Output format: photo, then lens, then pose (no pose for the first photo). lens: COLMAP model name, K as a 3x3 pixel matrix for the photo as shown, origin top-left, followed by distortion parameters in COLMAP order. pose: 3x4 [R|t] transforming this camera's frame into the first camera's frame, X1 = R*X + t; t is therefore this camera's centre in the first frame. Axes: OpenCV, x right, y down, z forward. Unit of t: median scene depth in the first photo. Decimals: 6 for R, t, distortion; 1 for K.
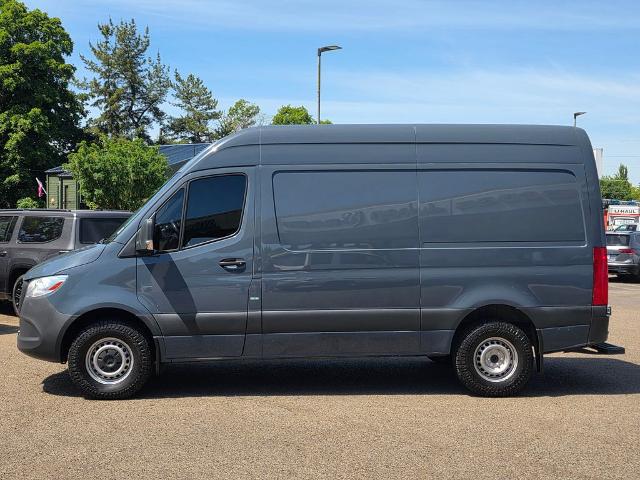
lens RADIAL K [[795.1, 0, 320.0], [0, 795.1, 240.0], [0, 0, 1]] dist [0.062001, -0.062303]
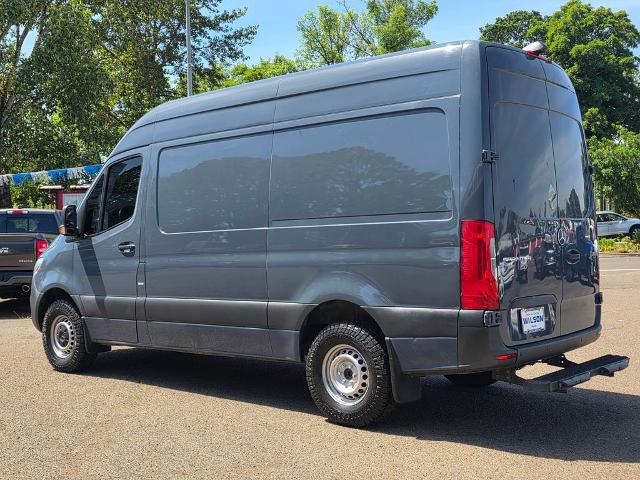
lens RADIAL K [[795.1, 0, 320.0], [0, 795.1, 240.0], [0, 0, 1]] dist [0.062001, -0.062303]
pose [[0.698911, -0.013398, -0.715083, 0.742560], [0.009107, 0.999910, -0.009833, 0.031744], [0.715151, 0.000360, 0.698970, 0.470047]]
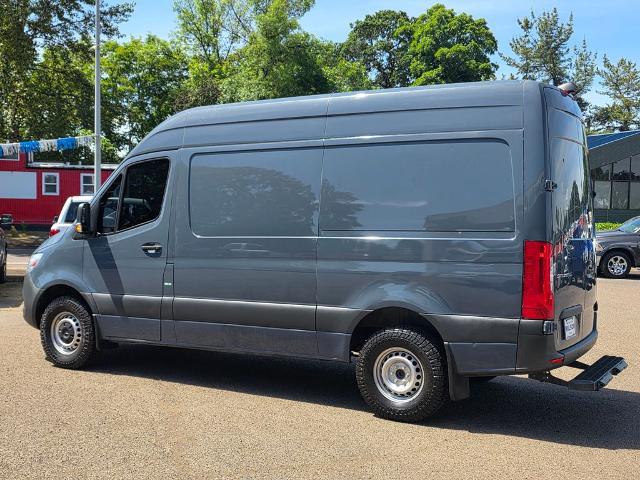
lens RADIAL K [[795.1, 0, 320.0], [0, 795.1, 240.0], [0, 0, 1]] dist [0.062001, -0.062303]
pose [[0.823924, 0.022271, -0.566263, 0.619095], [-0.020558, 0.999744, 0.009407, 0.005672], [0.566327, 0.003891, 0.824171, 0.283818]]
